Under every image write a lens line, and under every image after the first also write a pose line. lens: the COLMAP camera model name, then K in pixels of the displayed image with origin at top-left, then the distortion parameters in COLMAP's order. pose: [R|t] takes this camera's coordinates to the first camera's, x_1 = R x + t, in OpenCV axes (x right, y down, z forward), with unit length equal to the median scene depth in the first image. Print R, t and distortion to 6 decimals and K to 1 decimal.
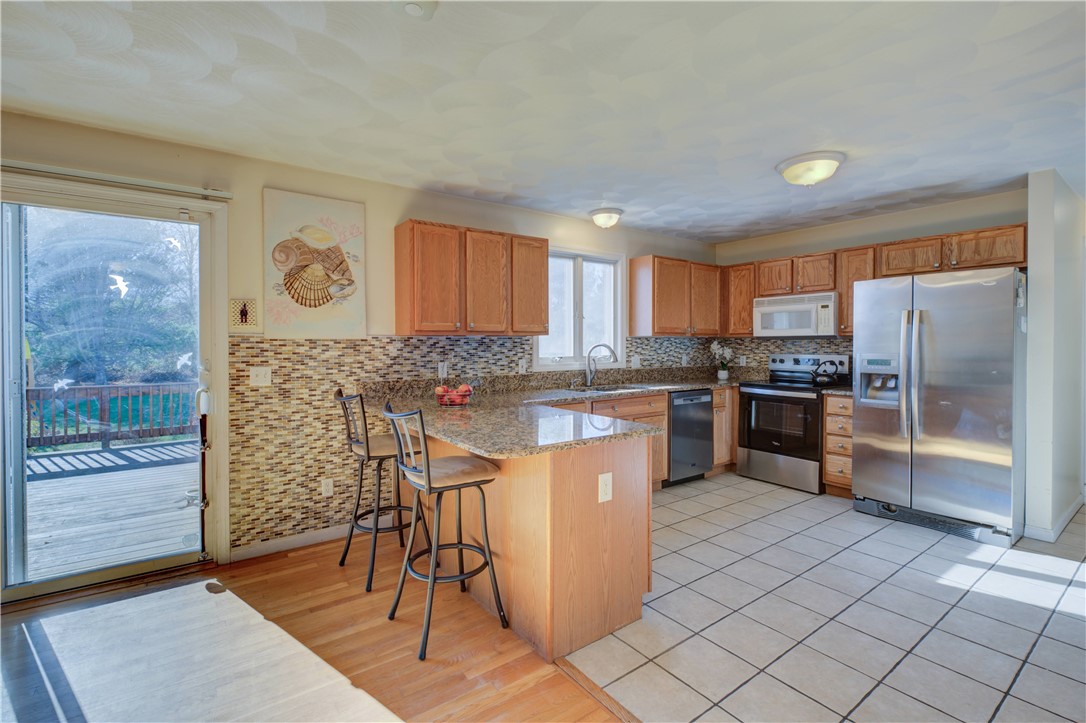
lens RADIAL K [[485.9, 0, 543.7], [0, 485.9, 354.6], [0, 0, 1]] dist [-0.001522, -0.000098]
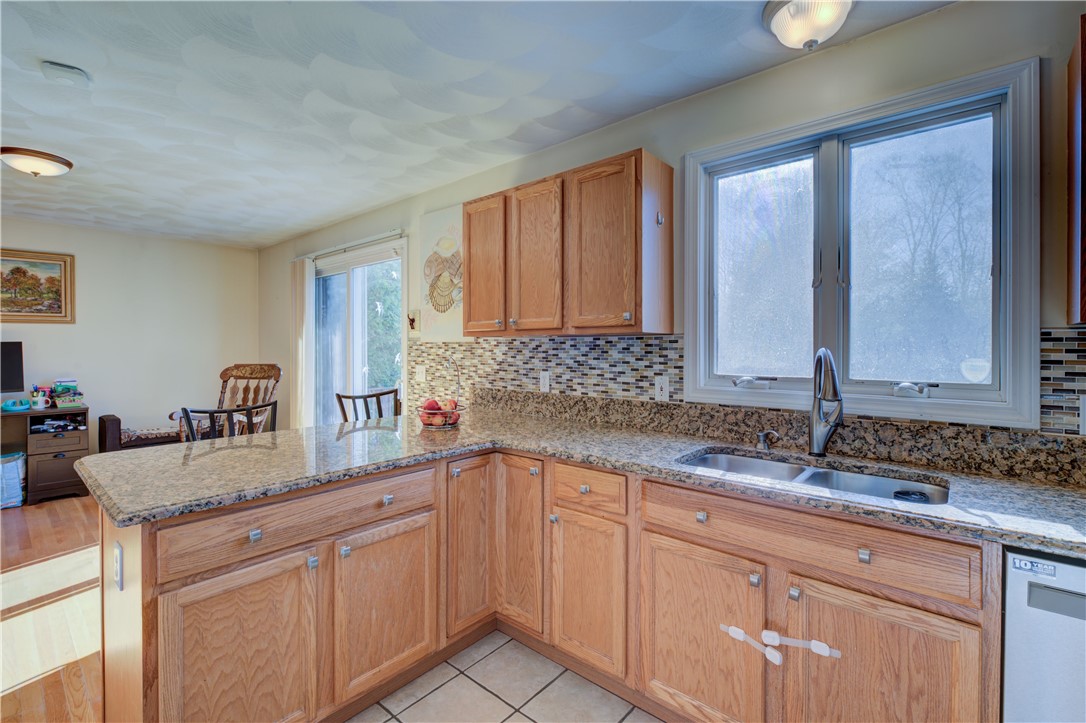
lens RADIAL K [[485.9, 0, 543.3], [0, 485.9, 350.8], [0, 0, 1]] dist [-0.001522, -0.000098]
pose [[0.214673, 0.013690, -0.976590, 0.519231], [-0.023302, 0.999689, 0.008892, -0.022881], [0.976408, 0.020848, 0.214925, 0.820381]]
